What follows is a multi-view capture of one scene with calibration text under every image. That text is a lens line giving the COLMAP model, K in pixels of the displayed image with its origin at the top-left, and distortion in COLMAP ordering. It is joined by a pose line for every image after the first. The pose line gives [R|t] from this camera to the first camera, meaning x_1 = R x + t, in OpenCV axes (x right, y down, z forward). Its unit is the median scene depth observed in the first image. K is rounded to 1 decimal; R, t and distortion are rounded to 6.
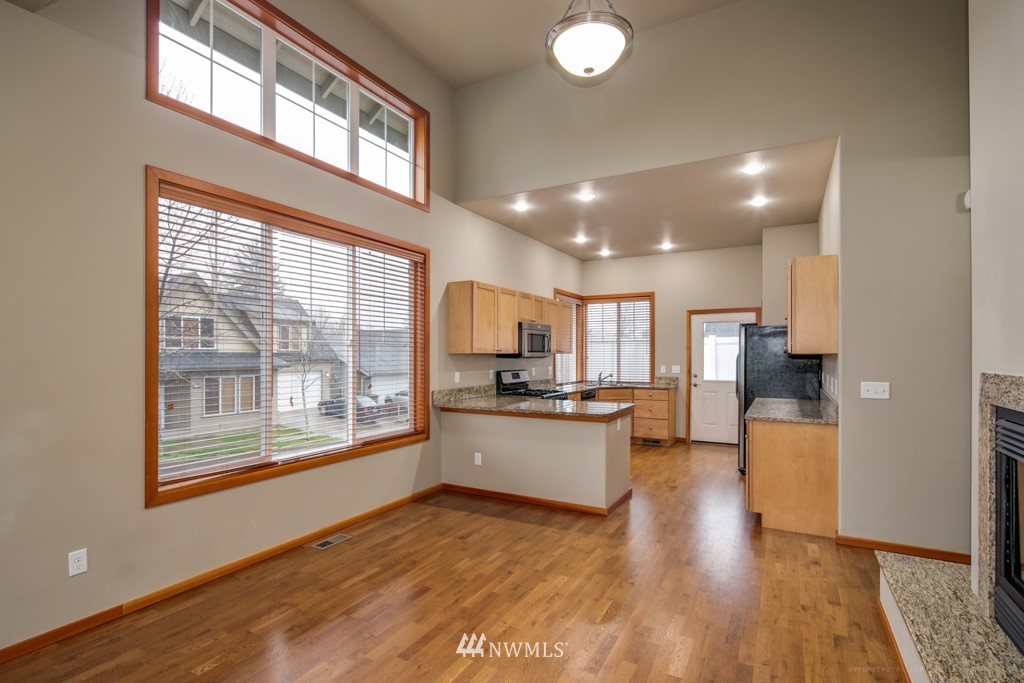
lens RADIAL K [[496.5, 0, 517.5], [0, 496.5, 351.8], [0, 0, 1]] dist [0.007078, -0.006885]
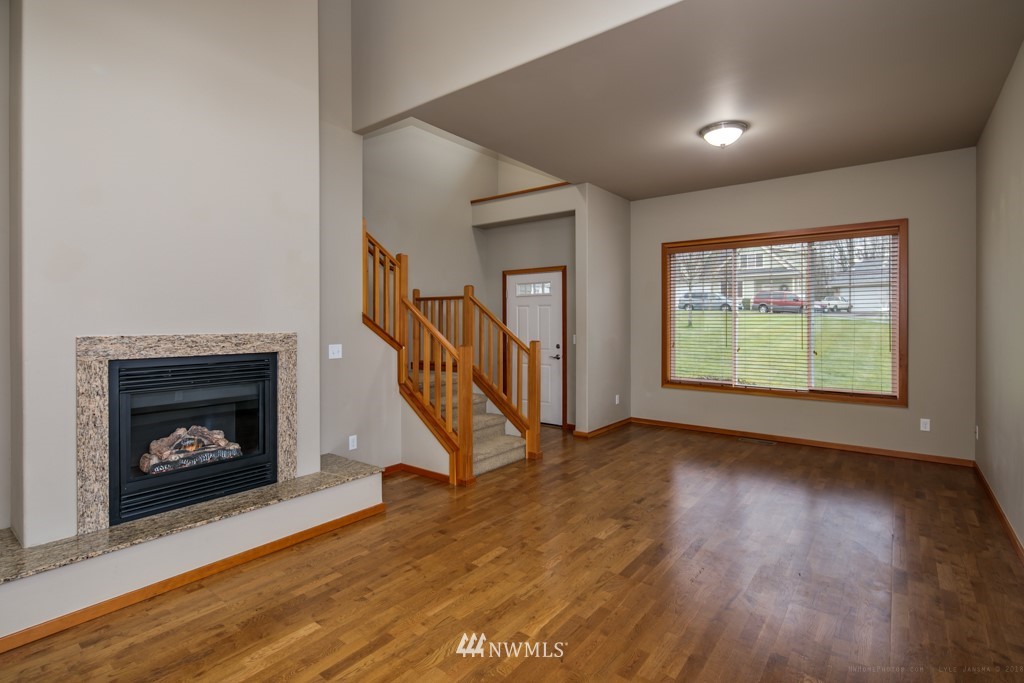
lens RADIAL K [[496.5, 0, 513.3], [0, 496.5, 318.8], [0, 0, 1]] dist [0.007078, -0.006885]
pose [[-0.986724, 0.002319, 0.162389, -0.103584], [0.001483, 0.999985, -0.005272, 0.003362], [-0.162399, -0.004961, -0.986713, 0.776851]]
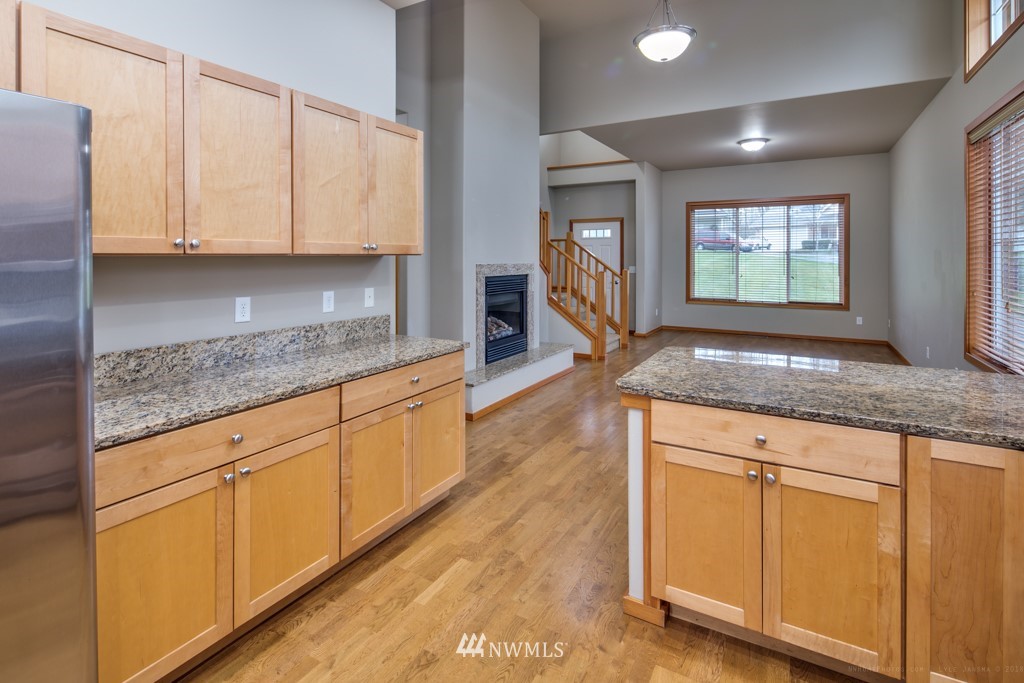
lens RADIAL K [[496.5, 0, 514.1], [0, 496.5, 256.2], [0, 0, 1]] dist [0.007078, -0.006885]
pose [[-0.999577, 0.000301, 0.029077, 0.274342], [0.000201, 0.999994, -0.003457, 0.006115], [-0.029078, -0.003450, -0.999571, 1.253906]]
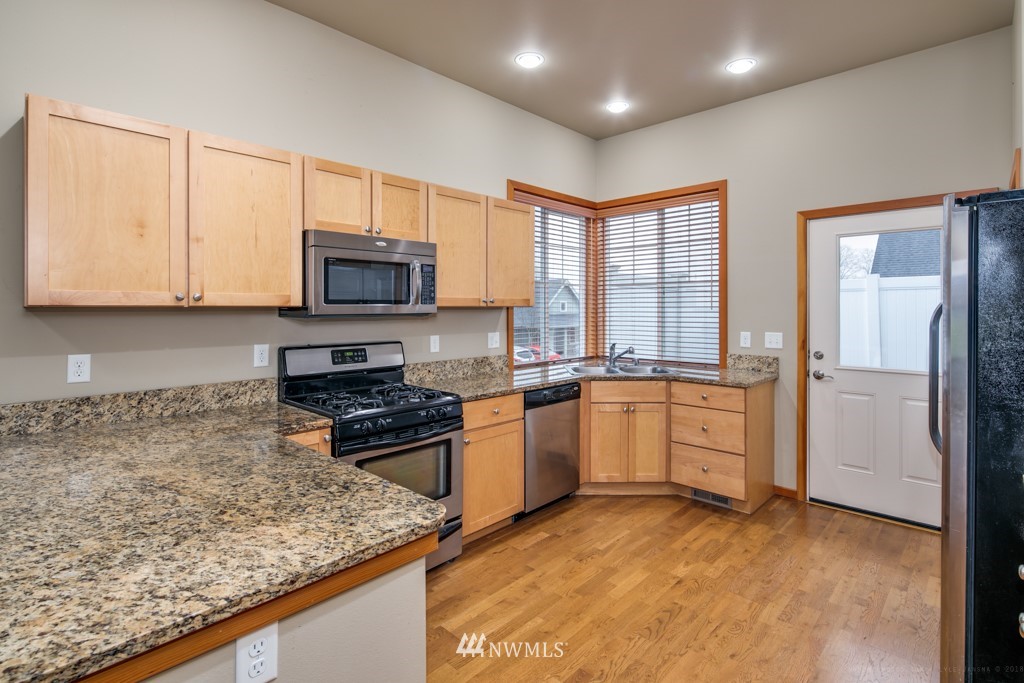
lens RADIAL K [[496.5, 0, 522.7], [0, 496.5, 308.6], [0, 0, 1]] dist [0.007078, -0.006885]
pose [[0.968036, -0.002912, -0.250794, 0.297589], [0.003662, 0.999990, 0.002527, 0.005331], [0.250784, -0.003365, 0.968037, 0.697989]]
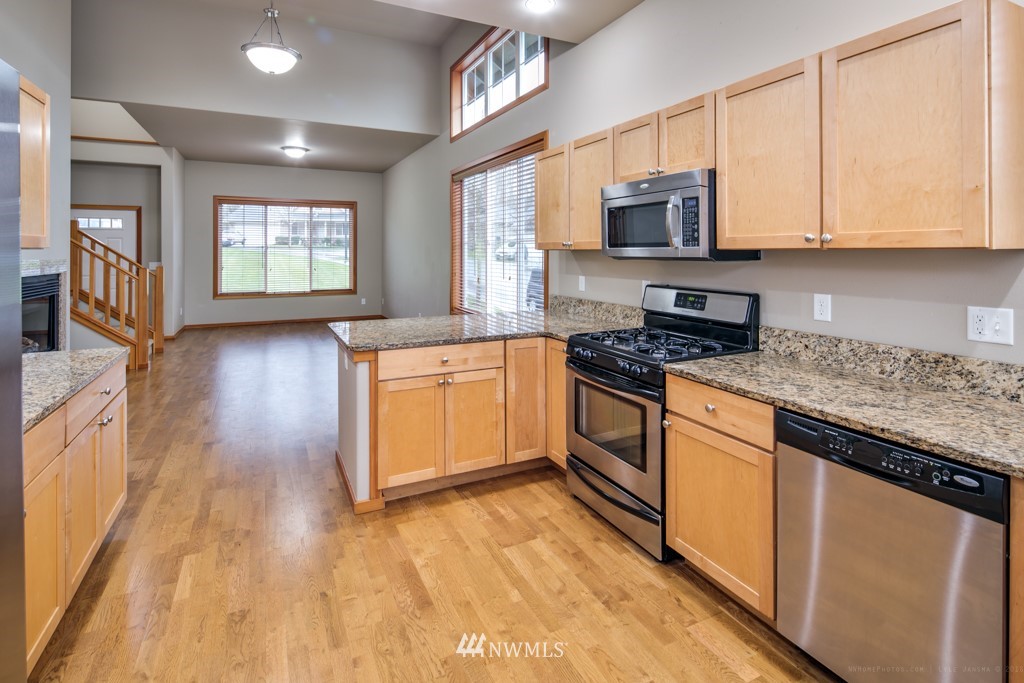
lens RADIAL K [[496.5, 0, 504.6], [0, 496.5, 249.3], [0, 0, 1]] dist [0.007078, -0.006885]
pose [[-0.587443, -0.003523, -0.809258, 0.504286], [0.001919, 0.999982, -0.005746, 0.006206], [0.809264, -0.004928, -0.587425, 1.294525]]
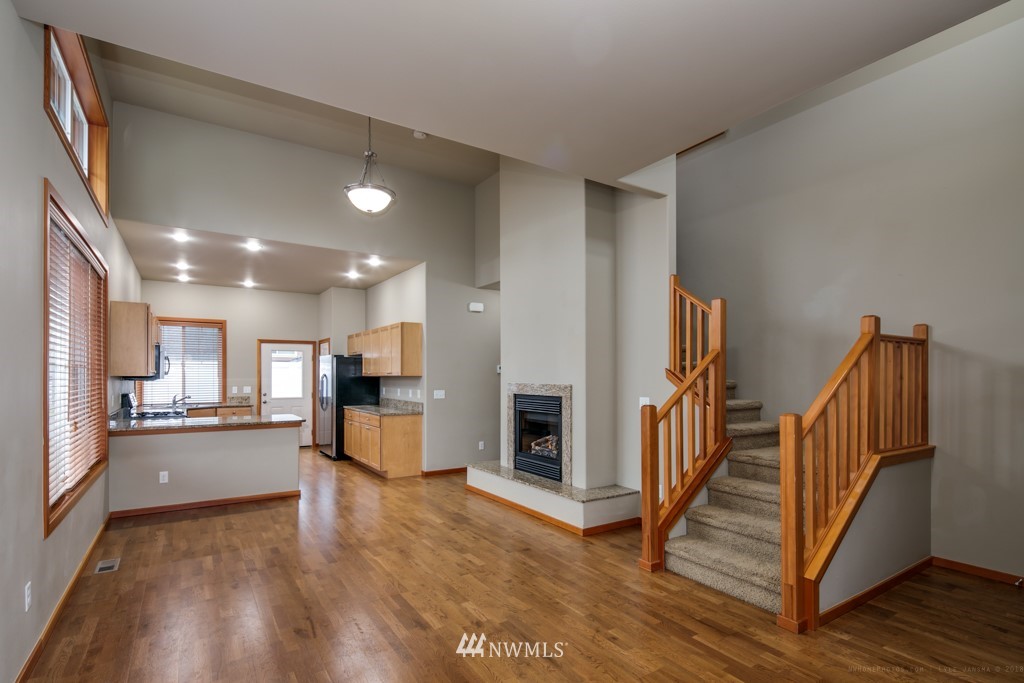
lens RADIAL K [[496.5, 0, 501.6], [0, 496.5, 374.8], [0, 0, 1]] dist [0.007078, -0.006885]
pose [[0.489497, -0.001430, 0.872004, -0.573620], [-0.000432, 0.999998, 0.001883, -0.002364], [-0.872005, -0.001299, 0.489495, -0.117175]]
